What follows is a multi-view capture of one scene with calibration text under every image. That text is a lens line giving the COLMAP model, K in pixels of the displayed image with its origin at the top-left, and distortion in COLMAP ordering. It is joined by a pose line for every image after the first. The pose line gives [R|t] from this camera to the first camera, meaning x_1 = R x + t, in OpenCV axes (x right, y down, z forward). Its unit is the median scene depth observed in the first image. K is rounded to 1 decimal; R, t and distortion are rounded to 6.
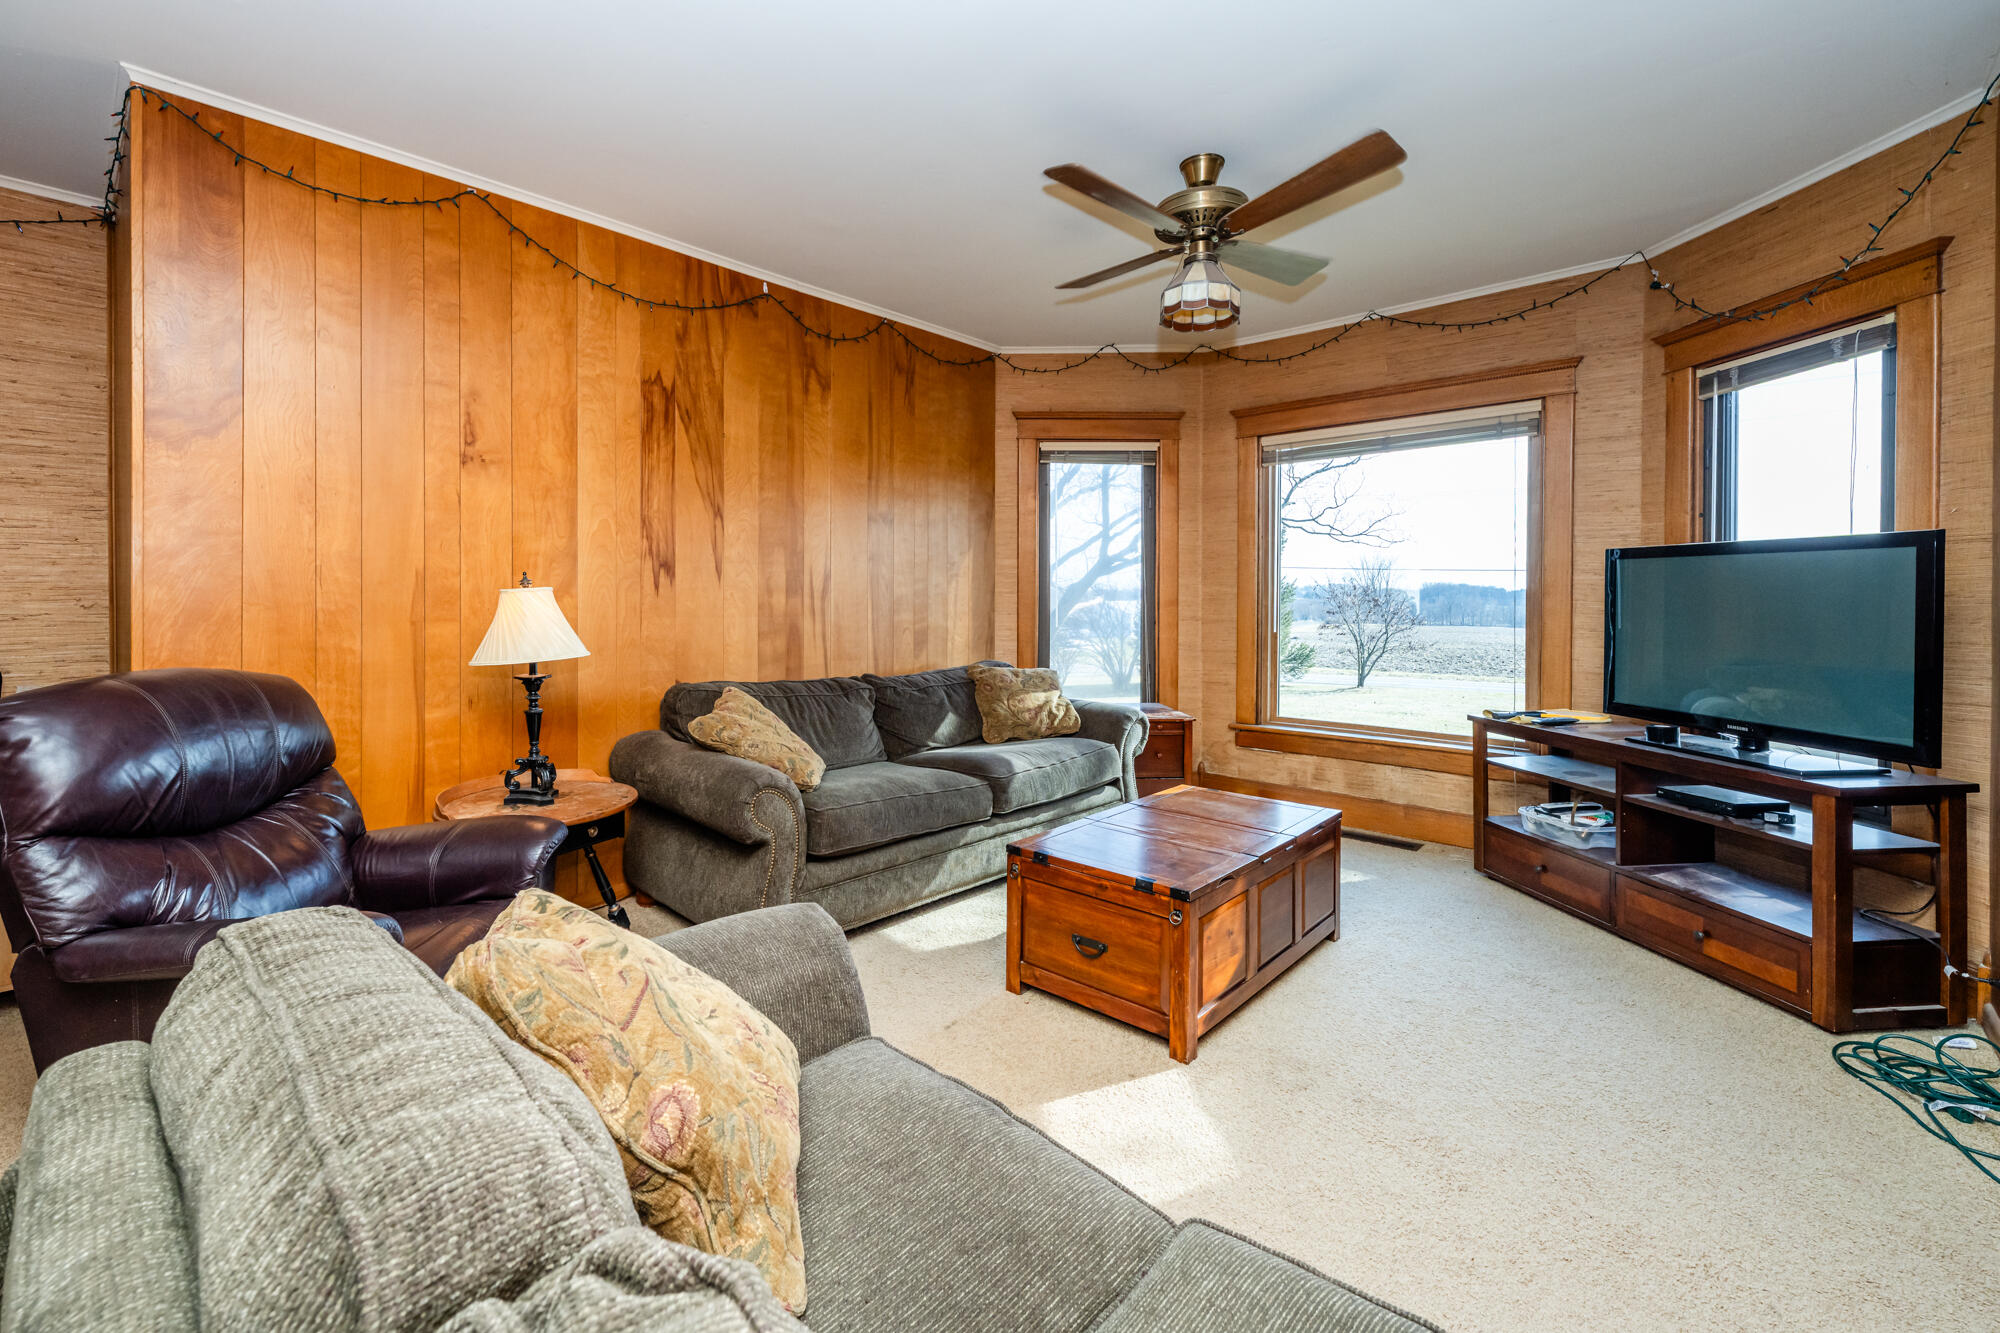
lens RADIAL K [[793.0, 0, 1034.7], [0, 793.0, 589.7], [0, 0, 1]] dist [-0.003106, -0.000823]
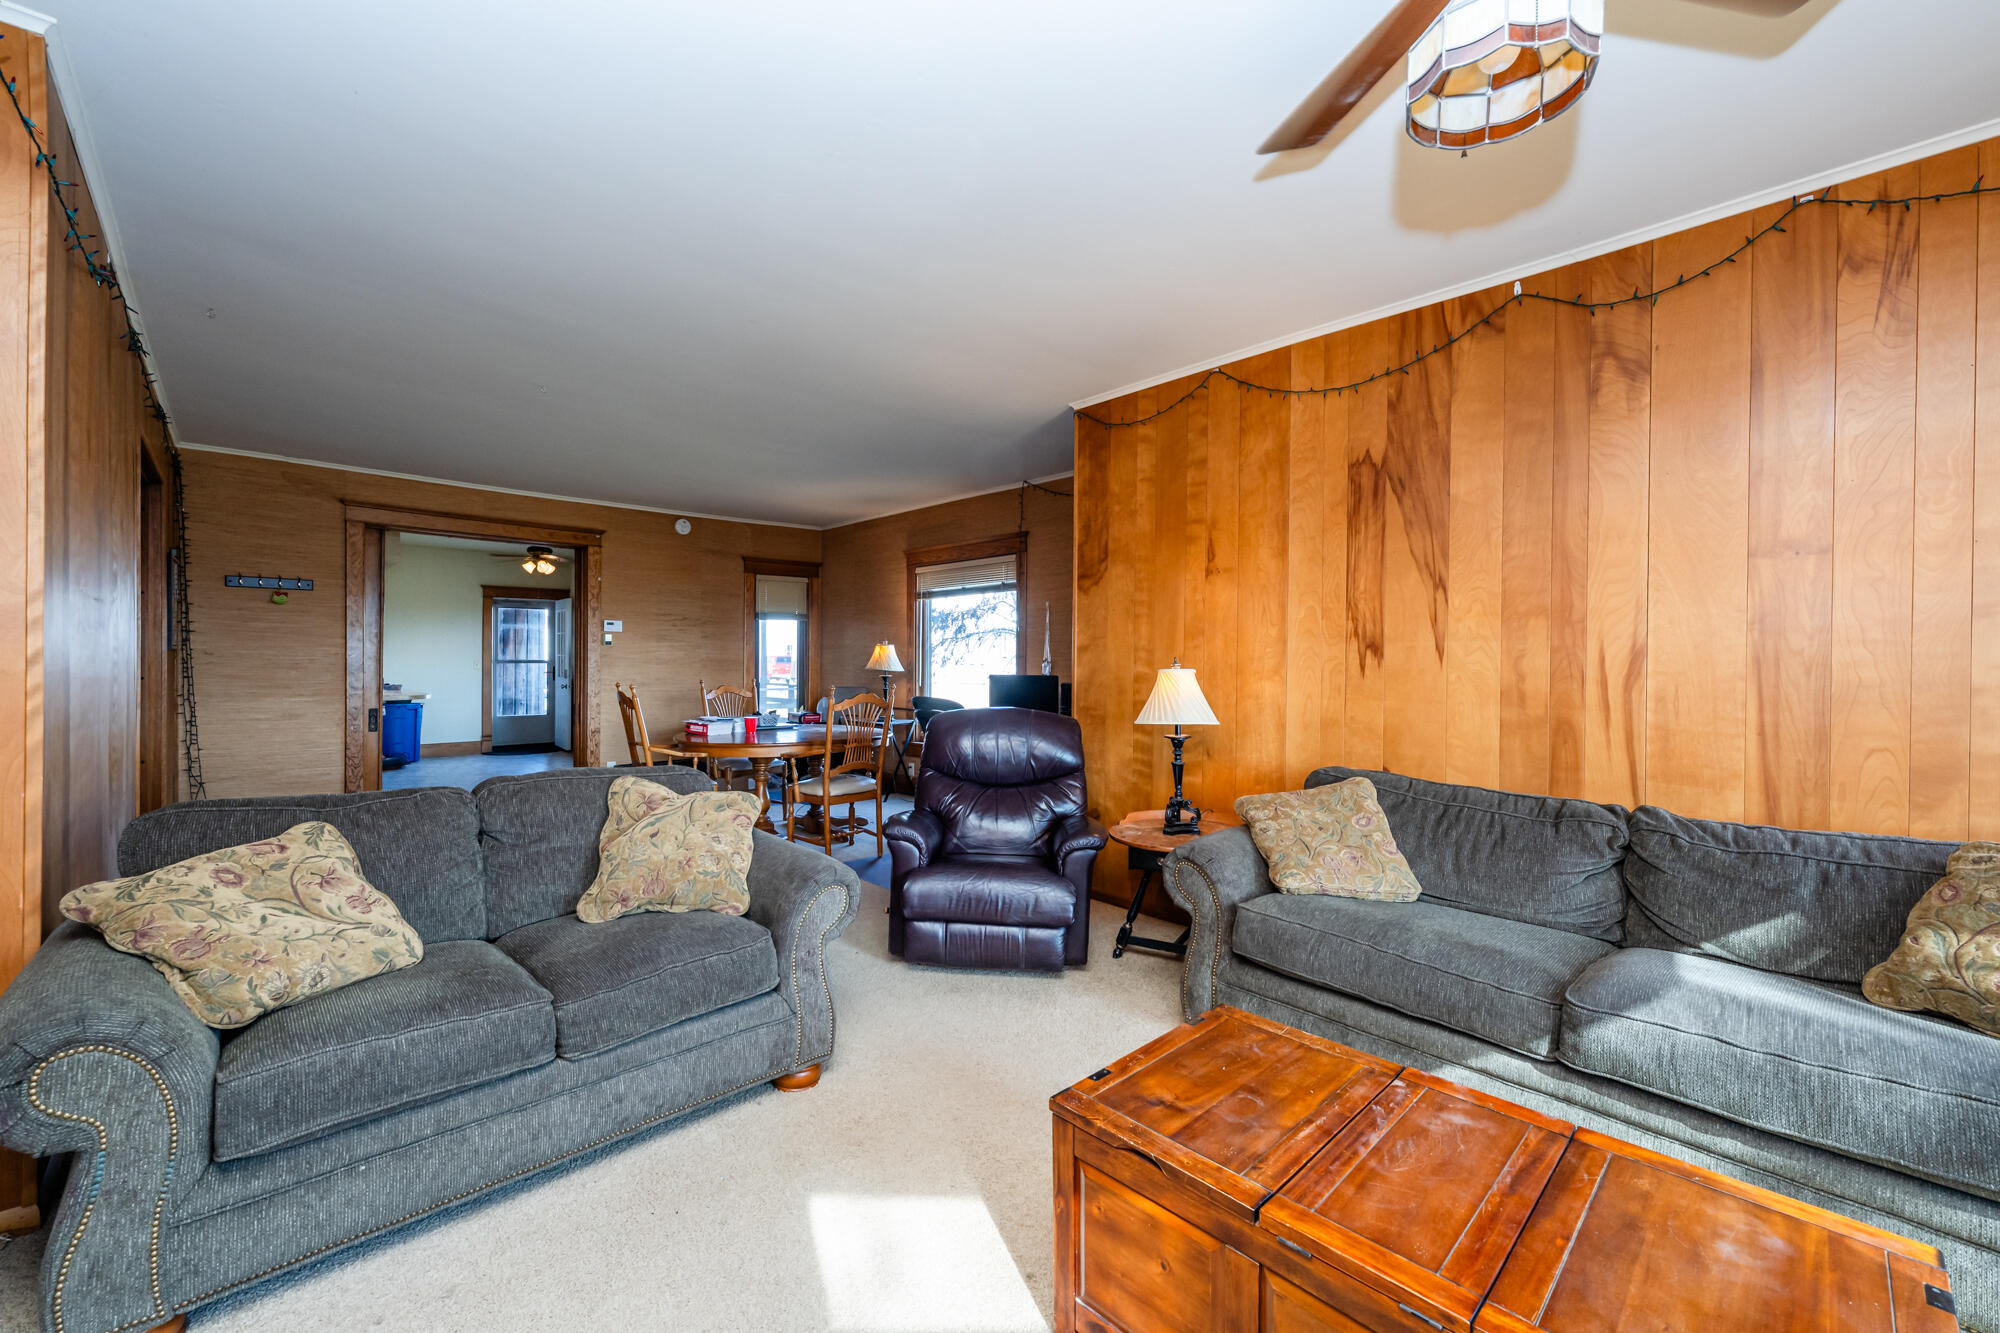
lens RADIAL K [[793.0, 0, 1002.5], [0, 793.0, 670.1], [0, 0, 1]] dist [-0.003106, -0.000823]
pose [[-0.062027, 0.004107, -0.998066, 0.526391], [-0.004855, 0.999978, 0.004417, -0.003508], [0.998063, 0.005120, -0.062005, 0.596811]]
